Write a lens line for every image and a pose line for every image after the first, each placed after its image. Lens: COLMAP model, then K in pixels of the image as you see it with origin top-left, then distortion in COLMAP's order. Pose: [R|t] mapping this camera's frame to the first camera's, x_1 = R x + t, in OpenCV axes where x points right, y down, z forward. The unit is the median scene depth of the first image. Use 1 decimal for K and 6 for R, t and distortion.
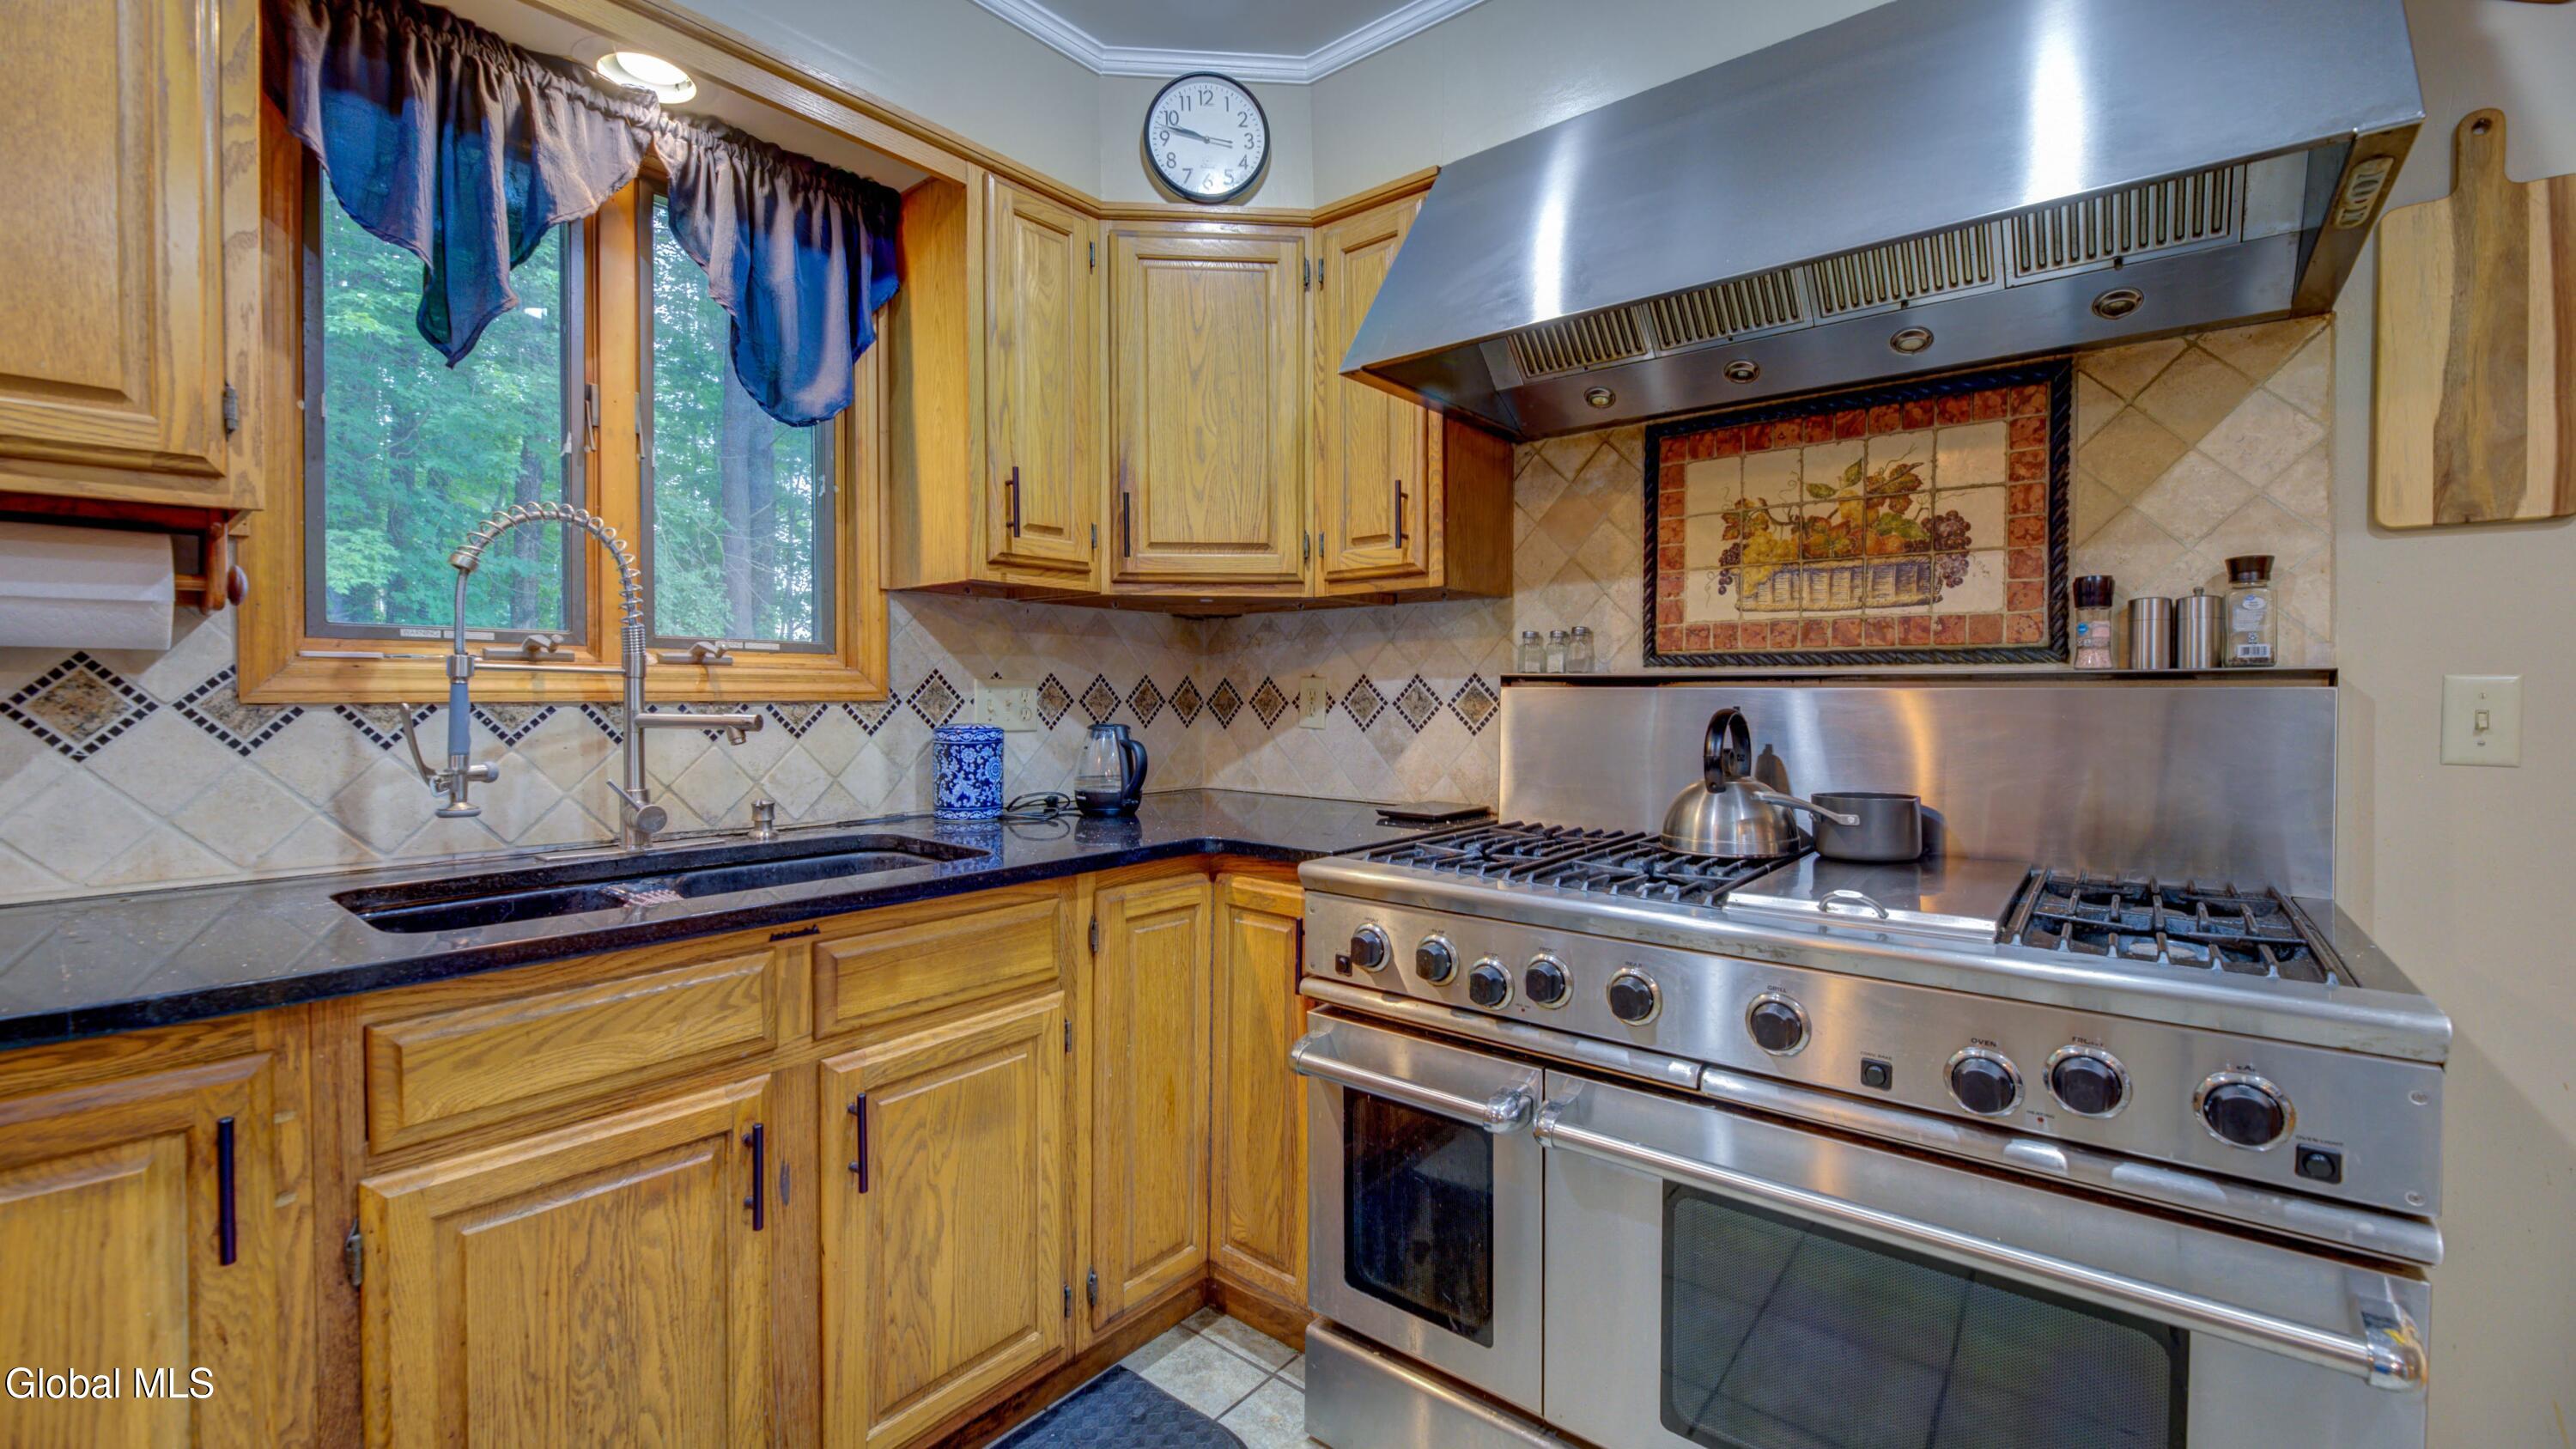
lens RADIAL K [[1040.9, 0, 1296.9], [0, 1040.9, 703.3], [0, 0, 1]] dist [-0.002021, -0.002623]
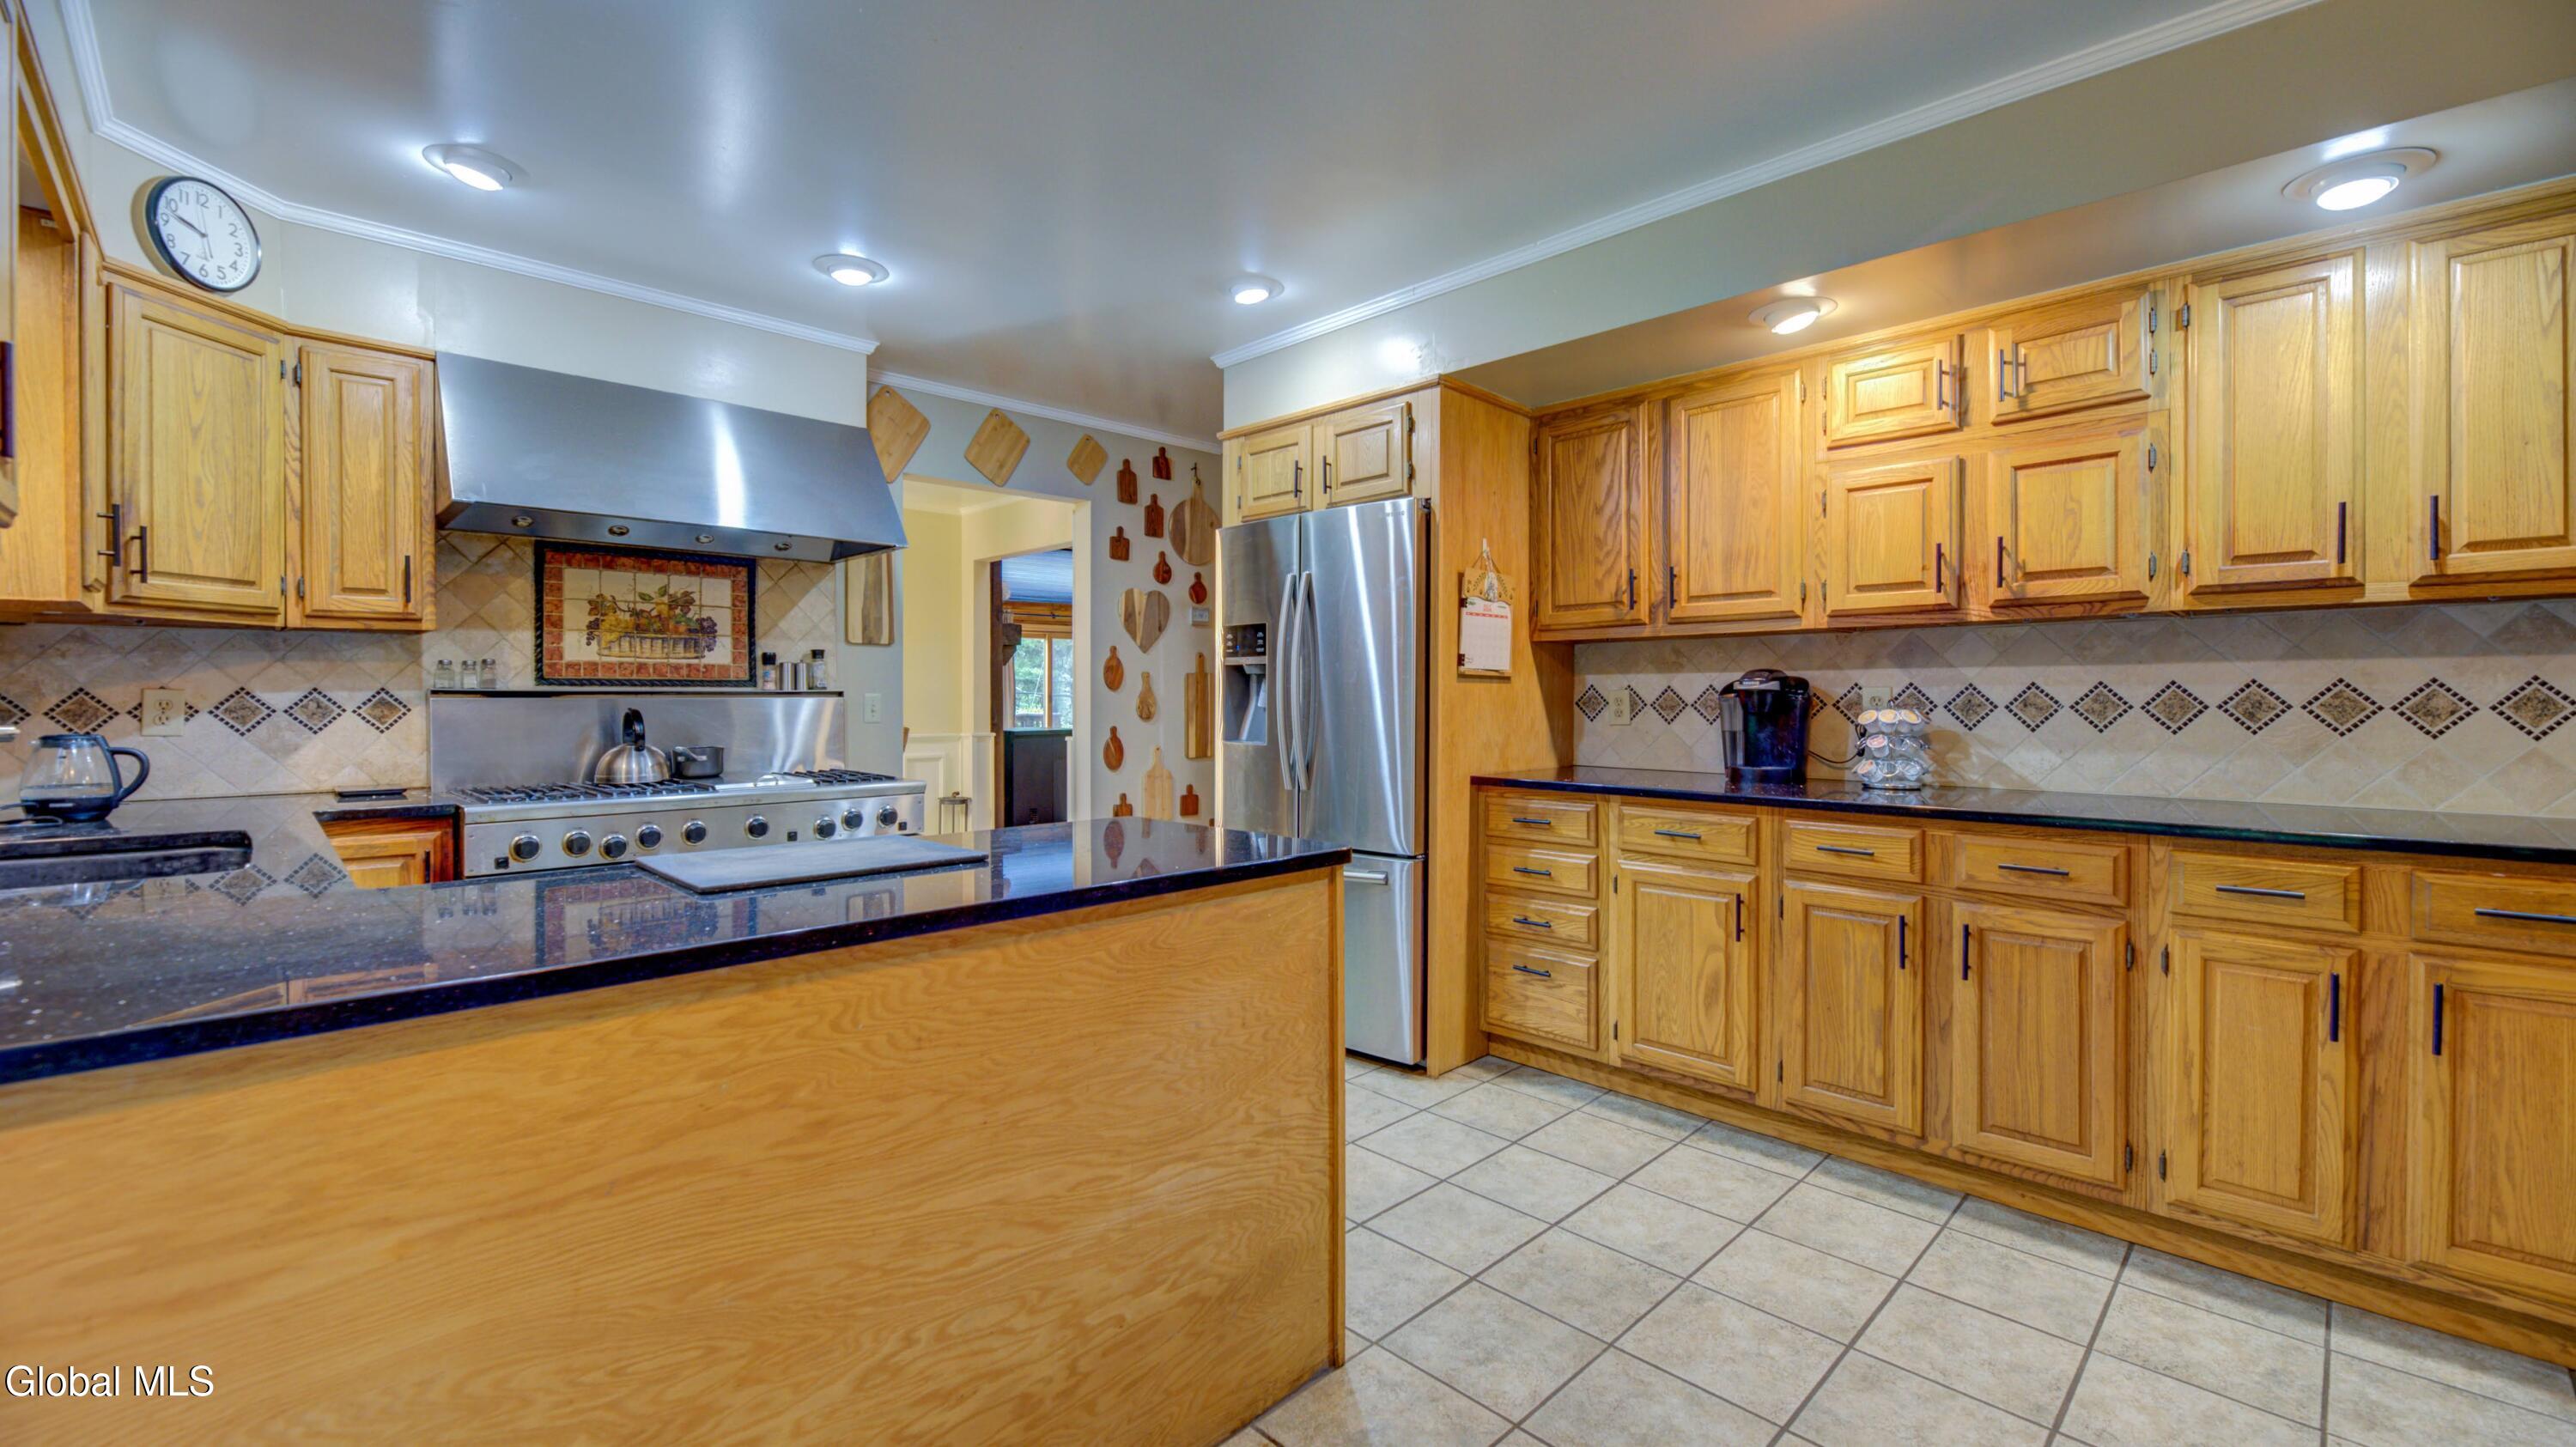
lens RADIAL K [[1040.8, 0, 1291.7], [0, 1040.8, 706.1], [0, 0, 1]] dist [-0.002021, -0.002623]
pose [[0.097347, -0.011055, 0.995189, -1.267783], [0.012799, 0.999870, 0.009855, -0.003548], [-0.995168, 0.011778, 0.097476, -0.376094]]
